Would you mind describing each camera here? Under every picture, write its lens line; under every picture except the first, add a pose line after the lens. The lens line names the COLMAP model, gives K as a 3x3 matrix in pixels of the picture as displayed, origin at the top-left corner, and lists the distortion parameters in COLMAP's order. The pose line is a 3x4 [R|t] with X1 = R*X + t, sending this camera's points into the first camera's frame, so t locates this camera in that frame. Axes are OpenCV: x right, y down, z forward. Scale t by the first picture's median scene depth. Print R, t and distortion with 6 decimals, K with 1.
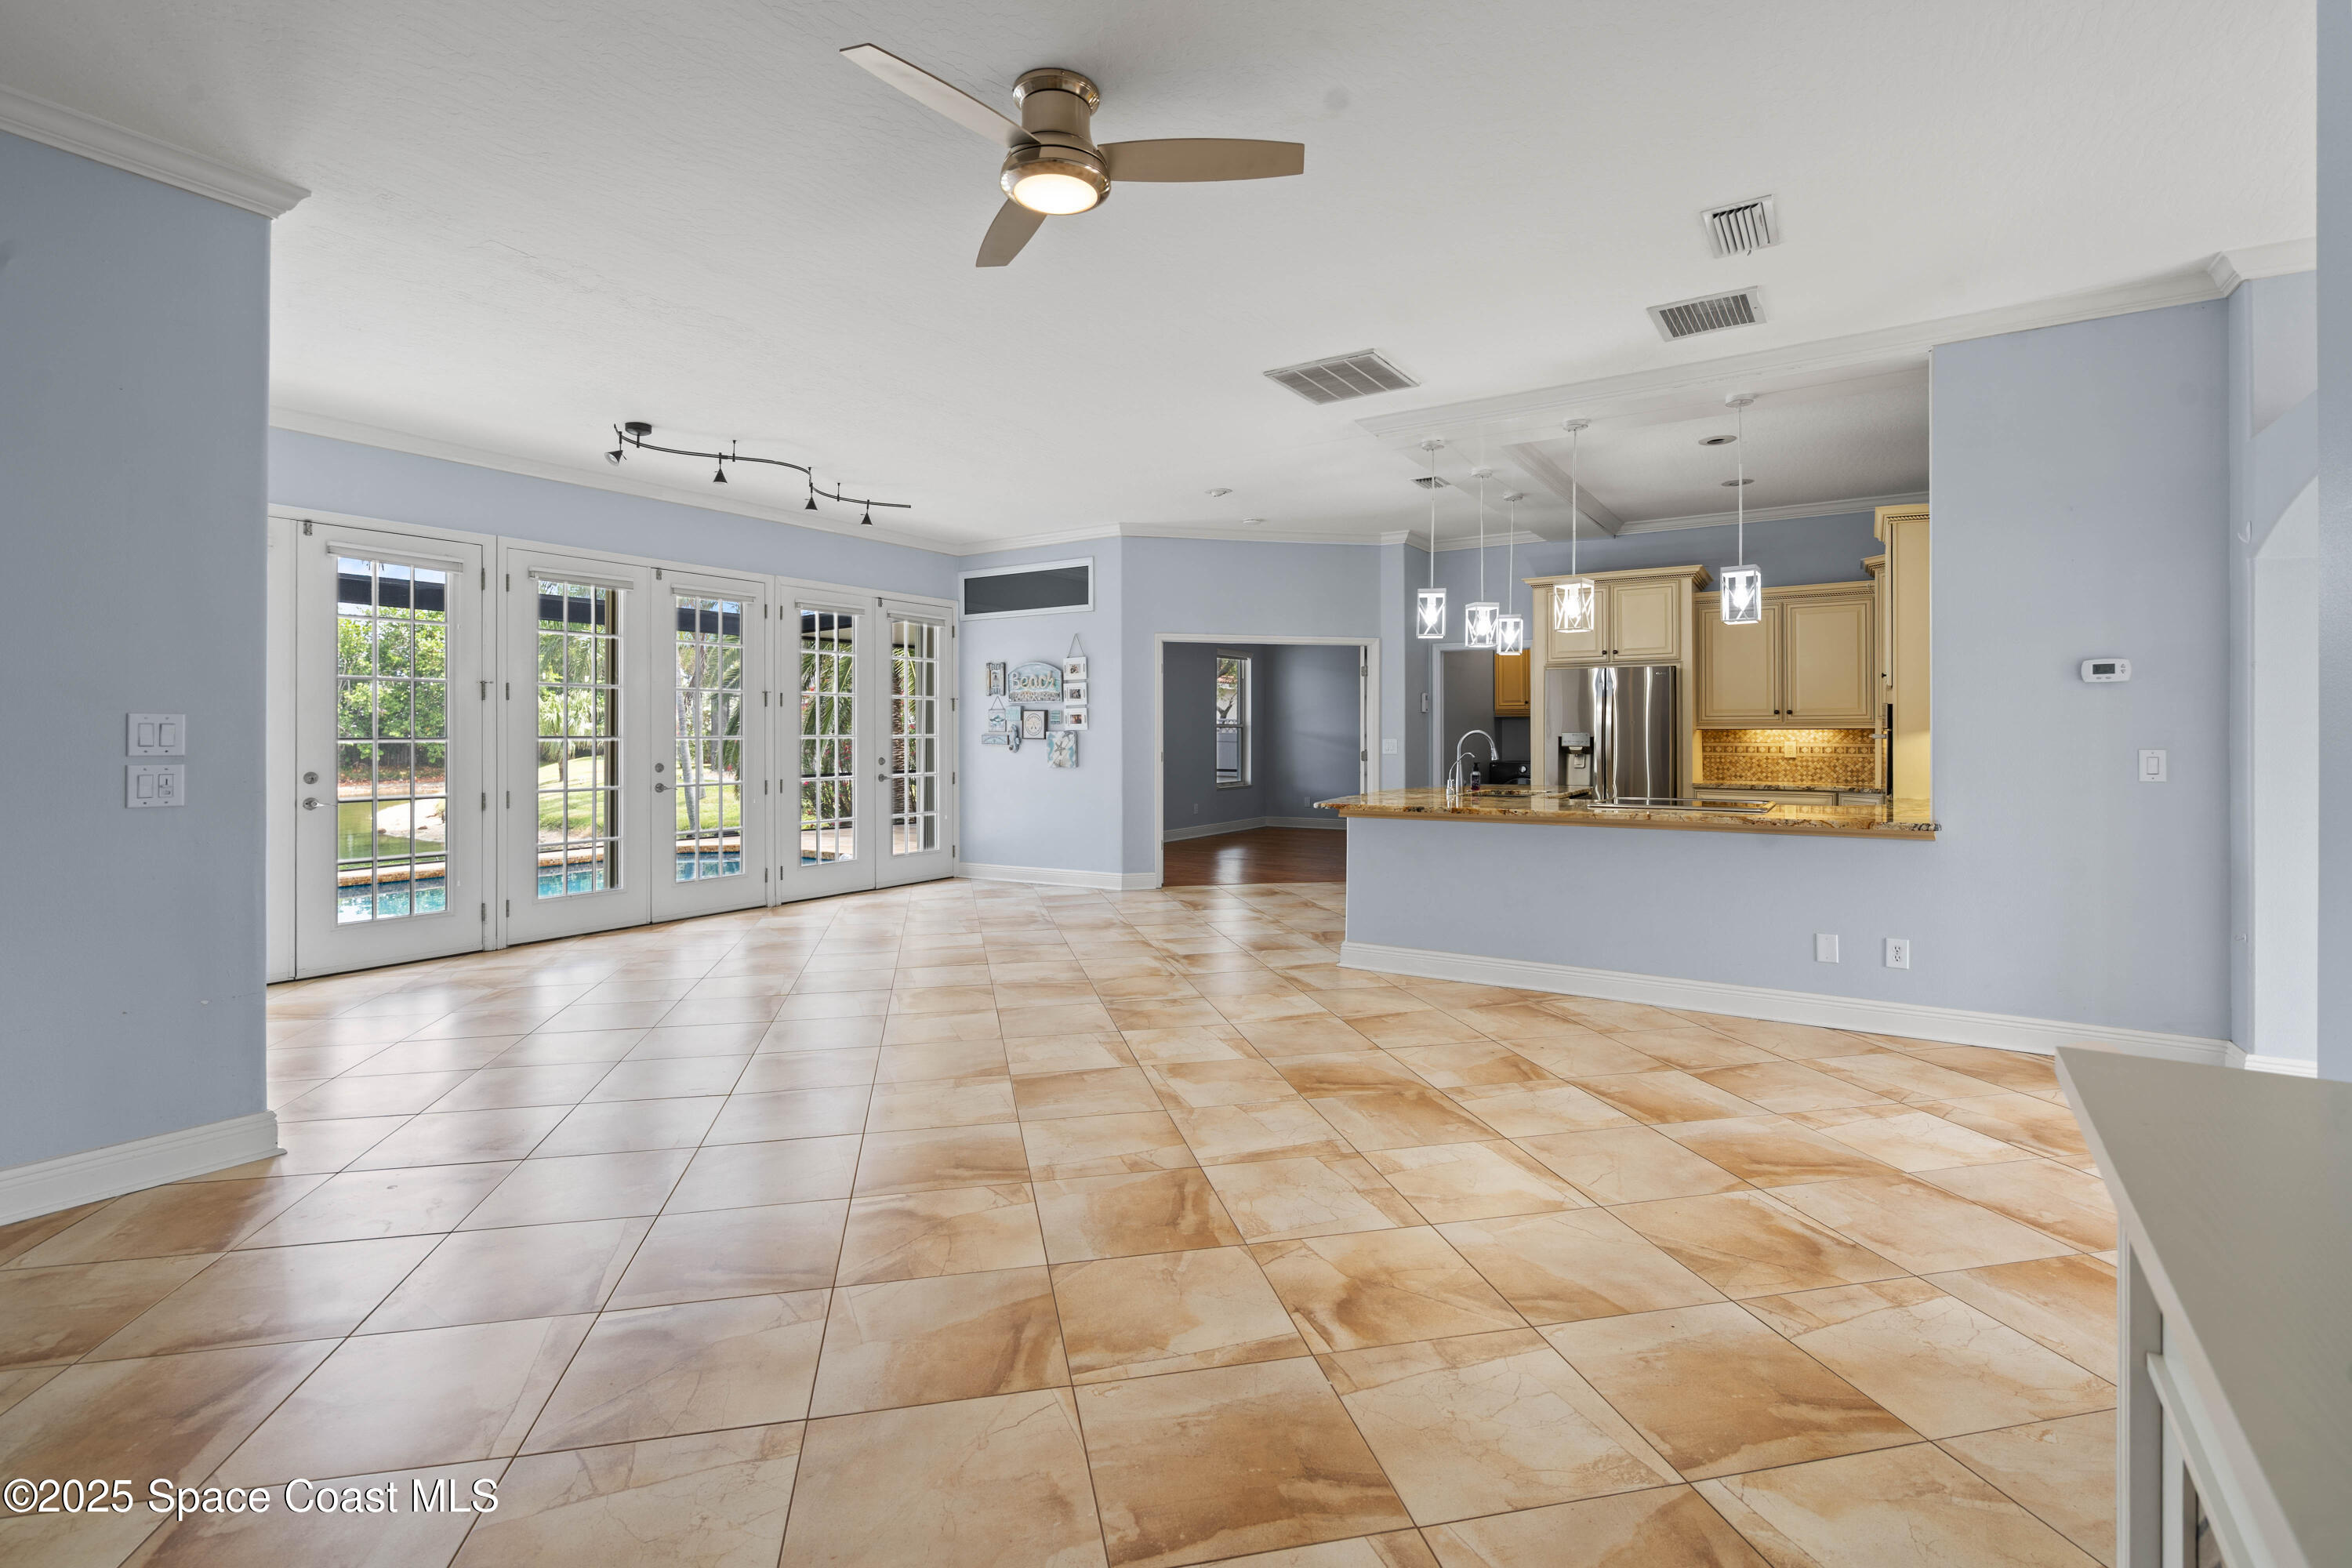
lens RADIAL K [[1072.5, 0, 1172.7], [0, 1072.5, 727.7], [0, 0, 1]] dist [-0.006954, 0.003527]
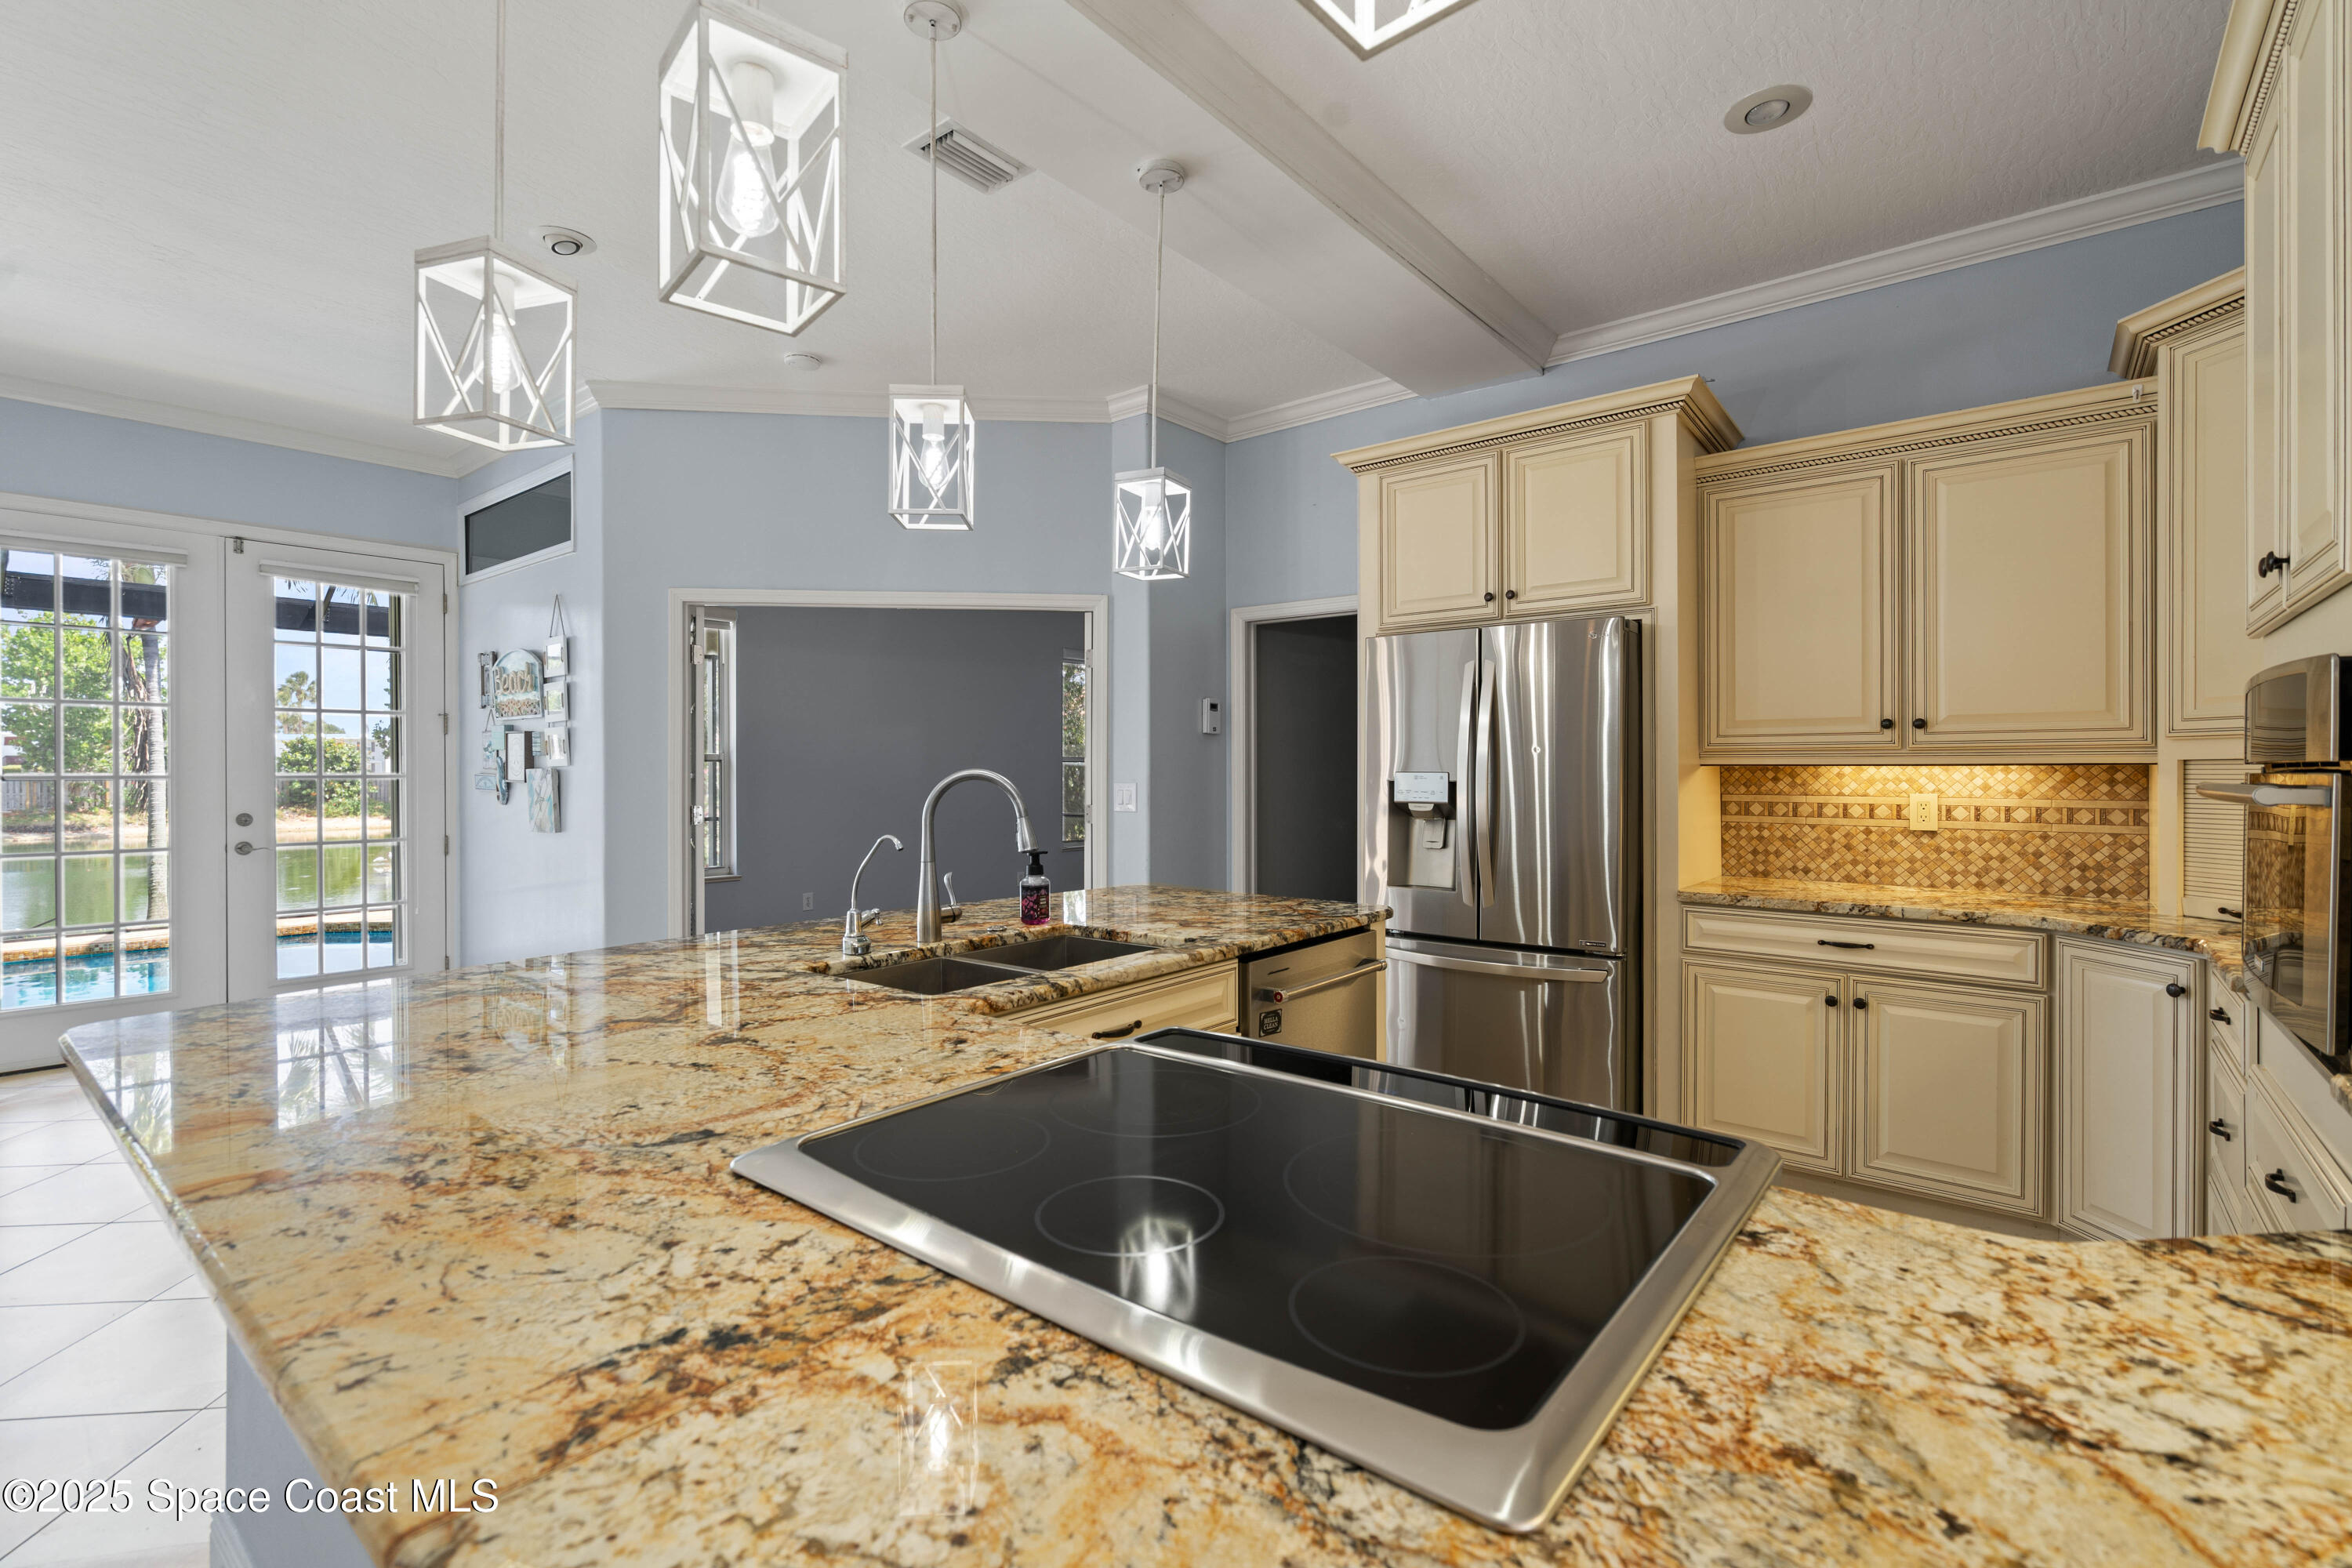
lens RADIAL K [[1072.5, 0, 1179.6], [0, 1072.5, 762.4], [0, 0, 1]] dist [-0.006954, 0.003527]
pose [[0.994307, -0.000475, -0.106551, 0.293796], [0.000371, 0.999999, -0.001003, 0.000474], [0.106552, 0.000958, 0.994307, 0.488271]]
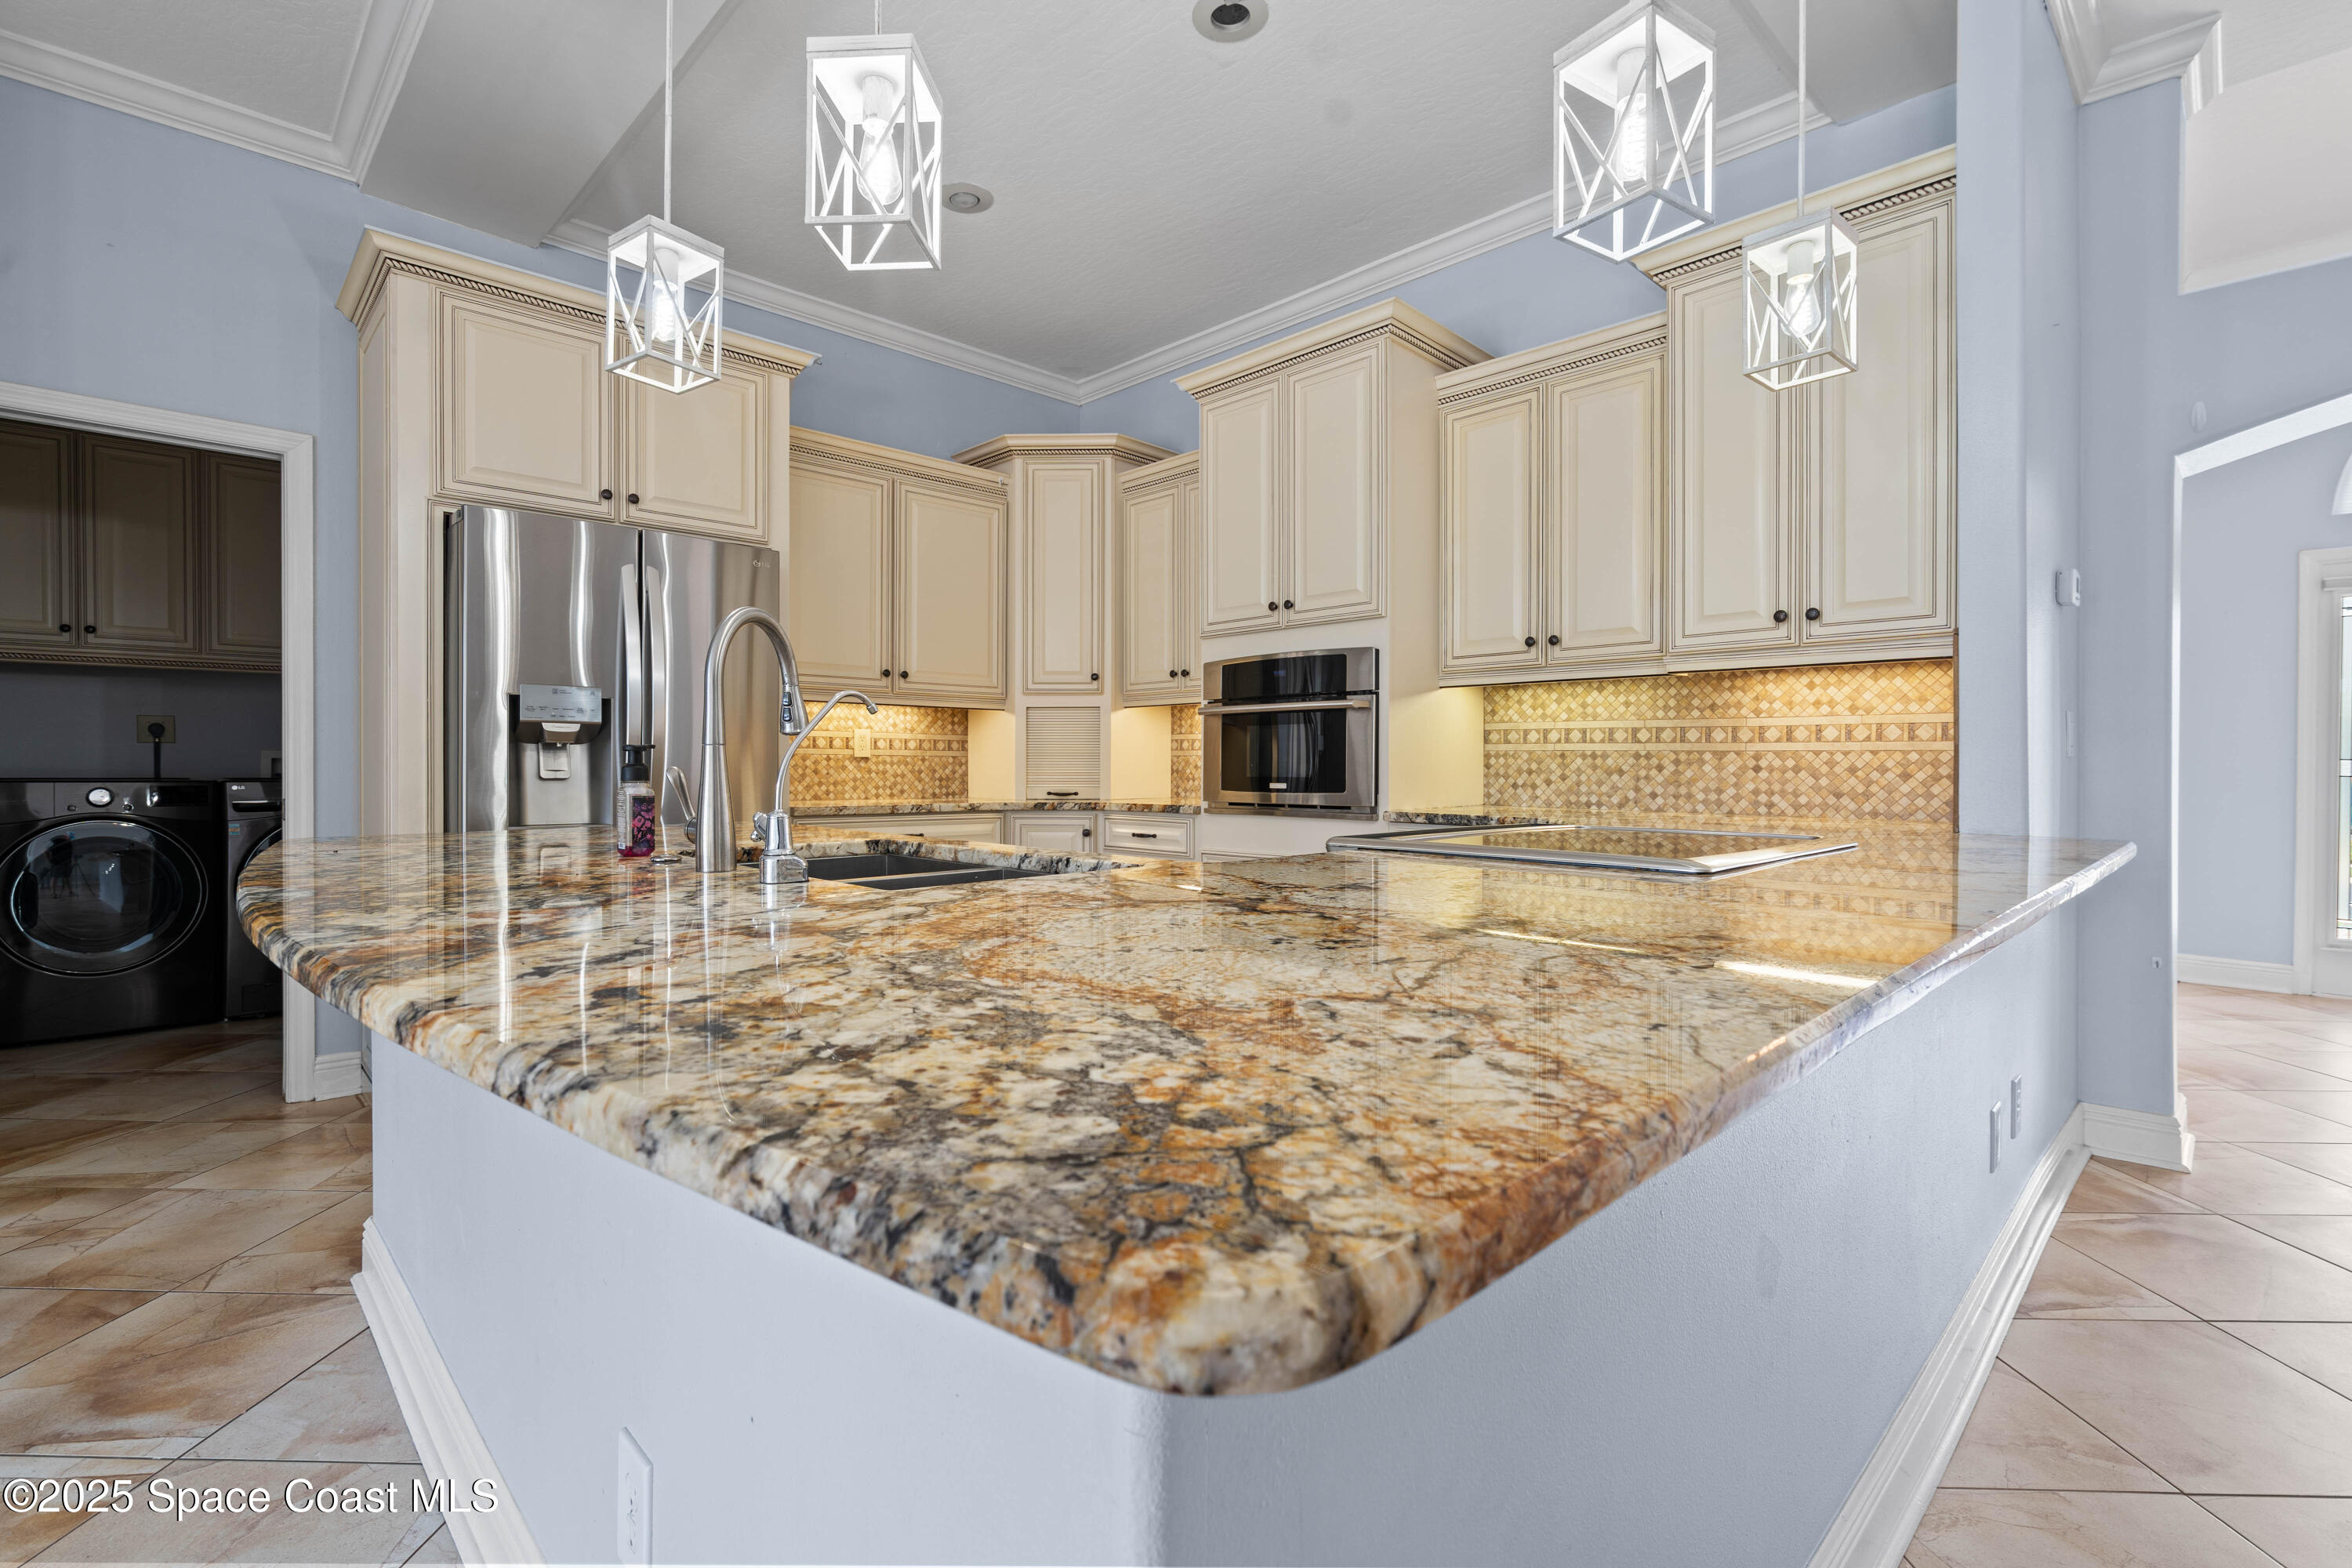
lens RADIAL K [[1072.5, 0, 1151.8], [0, 1072.5, 752.7], [0, 0, 1]] dist [-0.006954, 0.003527]
pose [[0.238459, 0.011993, 0.971079, 0.050097], [-0.008990, 0.999908, -0.010142, 0.027167], [-0.971111, -0.006312, 0.238545, 0.645236]]
